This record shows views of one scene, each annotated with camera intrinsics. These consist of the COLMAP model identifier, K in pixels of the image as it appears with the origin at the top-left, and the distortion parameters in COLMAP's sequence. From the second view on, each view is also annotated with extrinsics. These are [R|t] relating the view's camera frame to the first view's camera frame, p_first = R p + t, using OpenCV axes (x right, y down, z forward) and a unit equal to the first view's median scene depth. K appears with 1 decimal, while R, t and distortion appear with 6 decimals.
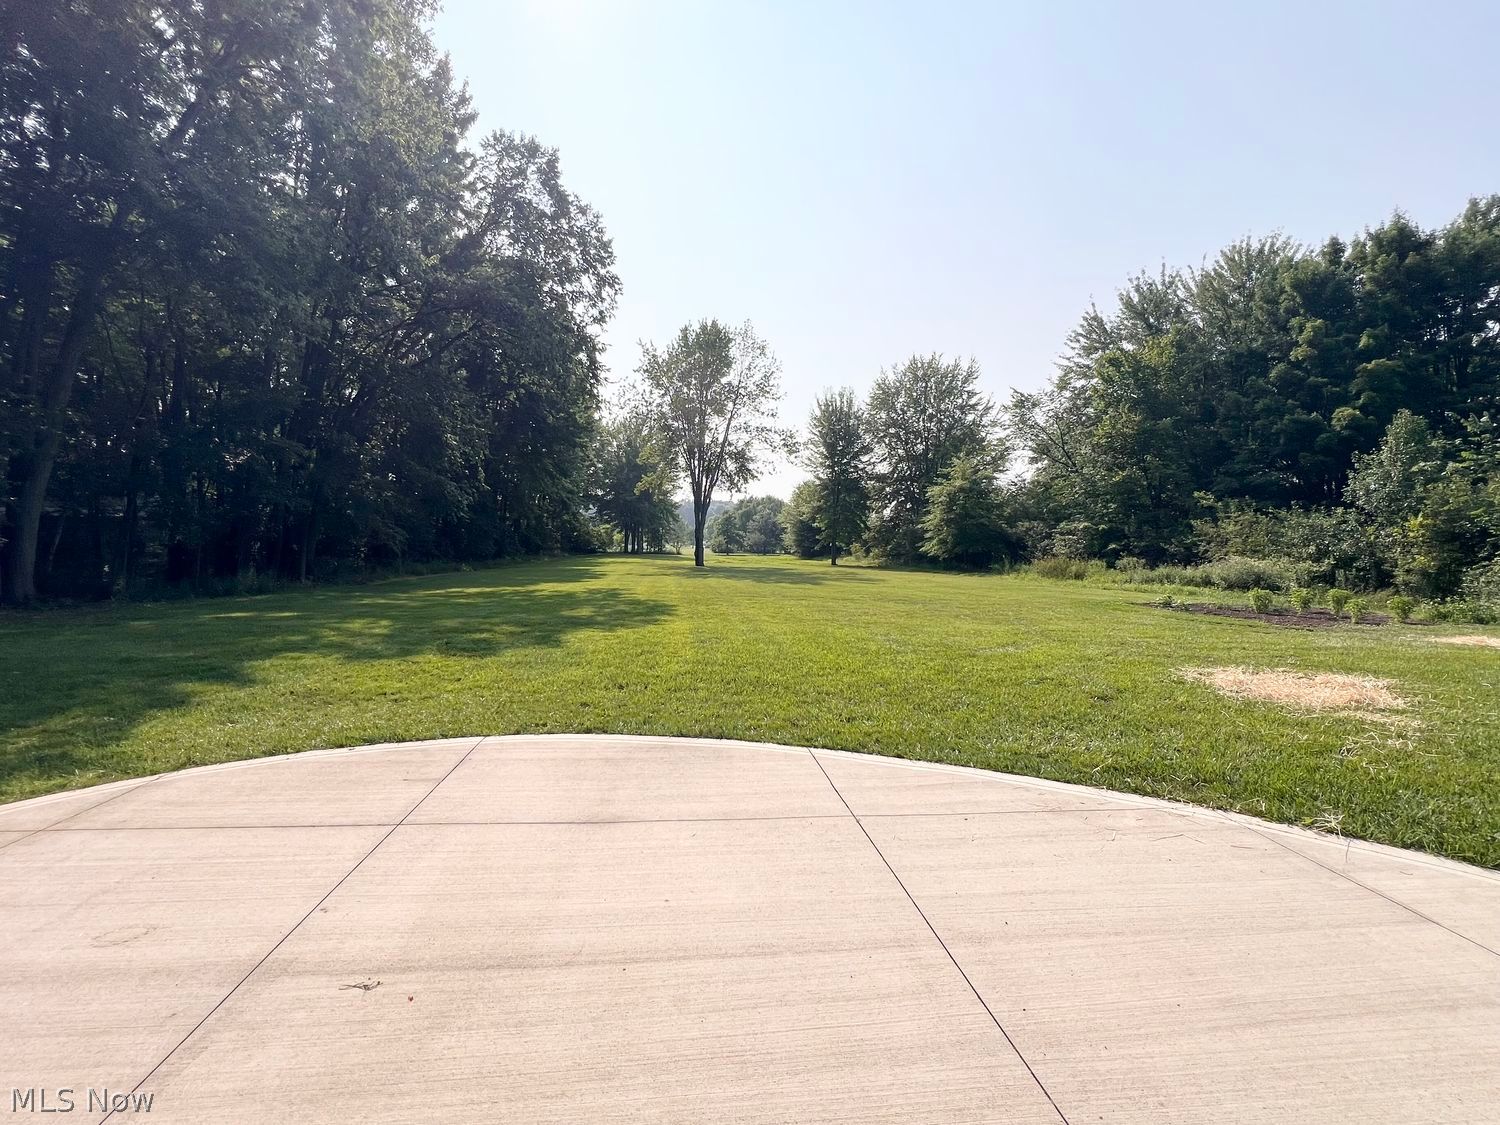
lens RADIAL K [[652.7, 0, 751.6], [0, 652.7, 565.2], [0, 0, 1]] dist [-0.002813, -0.000096]
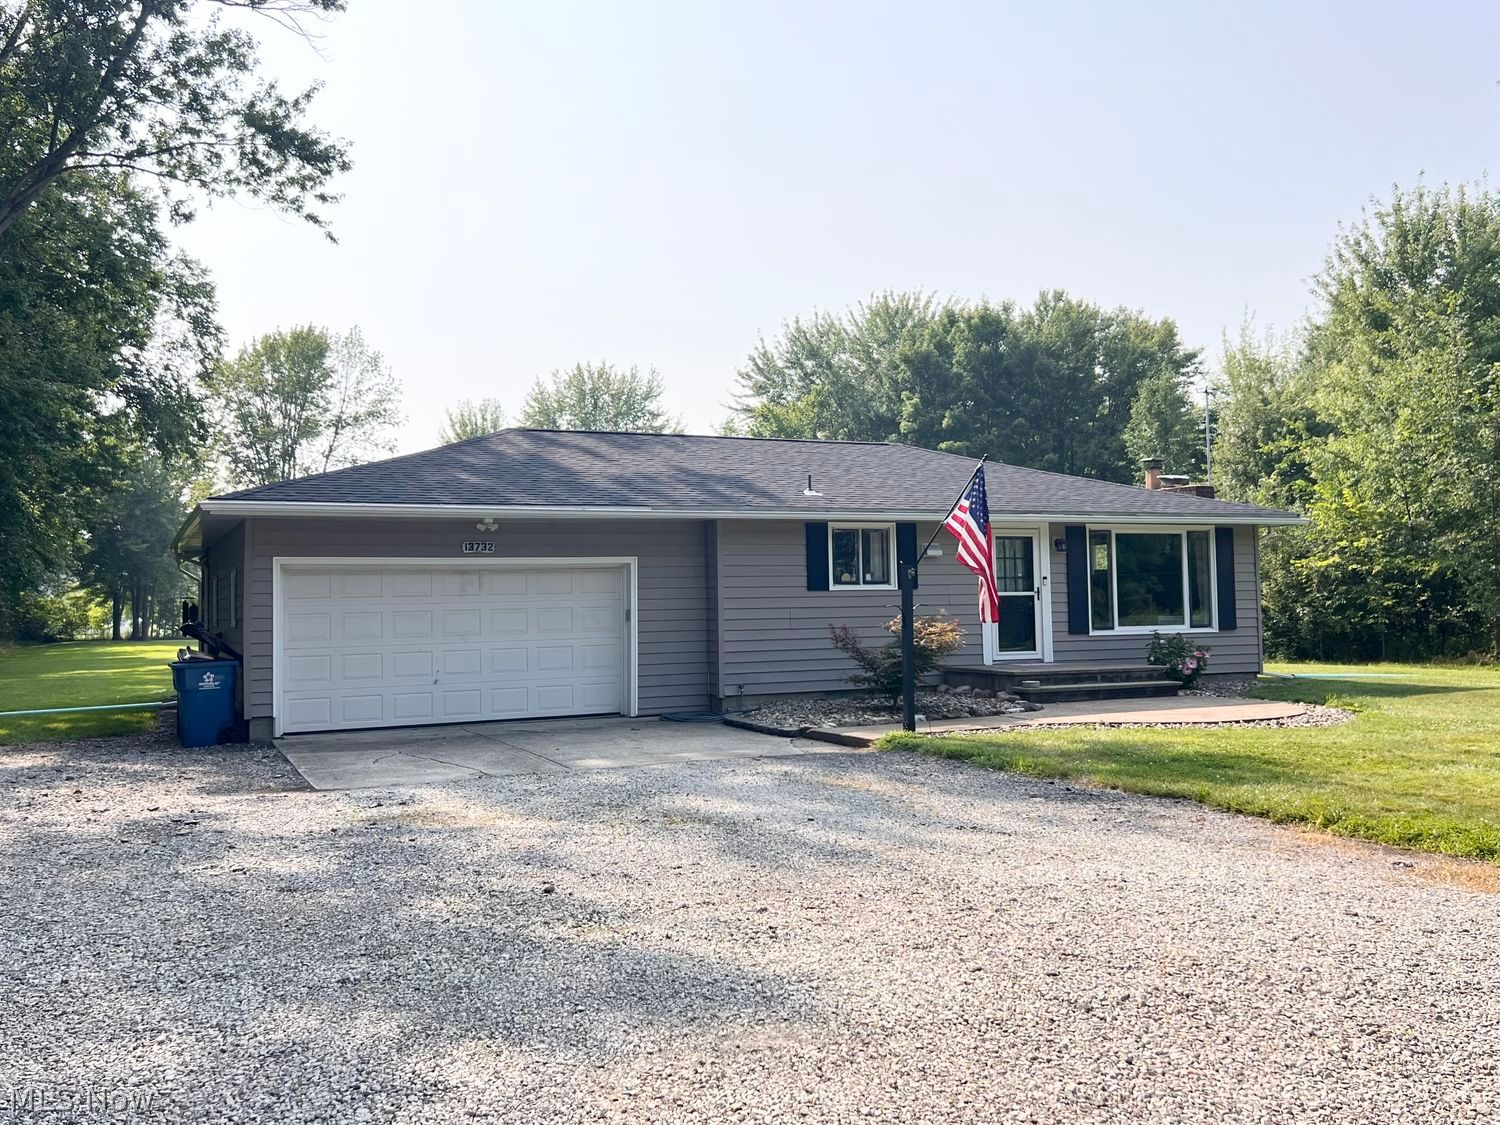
lens RADIAL K [[1336.8, 0, 745.2], [0, 1336.8, 558.0], [0, 0, 1]] dist [0.008971, -0.000006]
pose [[0.950987, -0.017479, 0.308736, -0.058741], [0.039182, 0.997165, -0.064237, 0.014254], [-0.306738, 0.073185, 0.948976, -0.600132]]
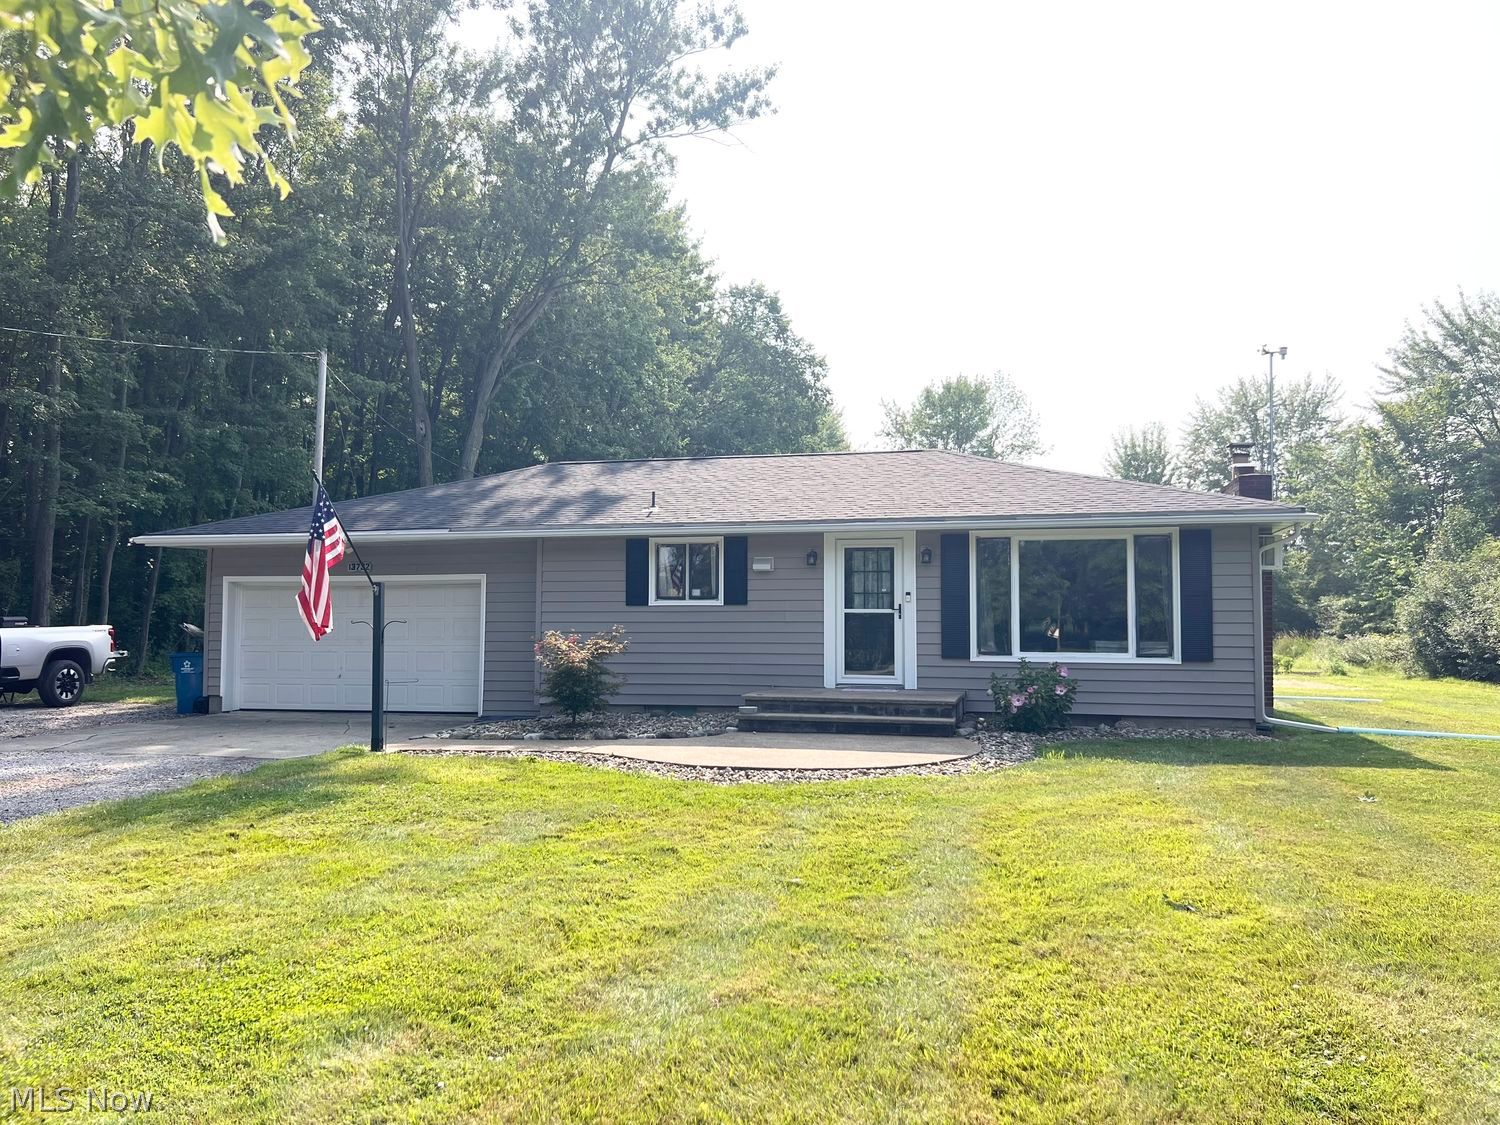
lens RADIAL K [[1151.9, 0, 754.4], [0, 1151.9, 573.8], [0, 0, 1]] dist [0.062899, -0.006336]
pose [[0.933640, -0.026151, -0.357256, 0.233741], [-0.001717, 0.996994, -0.077465, 0.016586], [0.358208, 0.072938, 0.930788, -0.543741]]
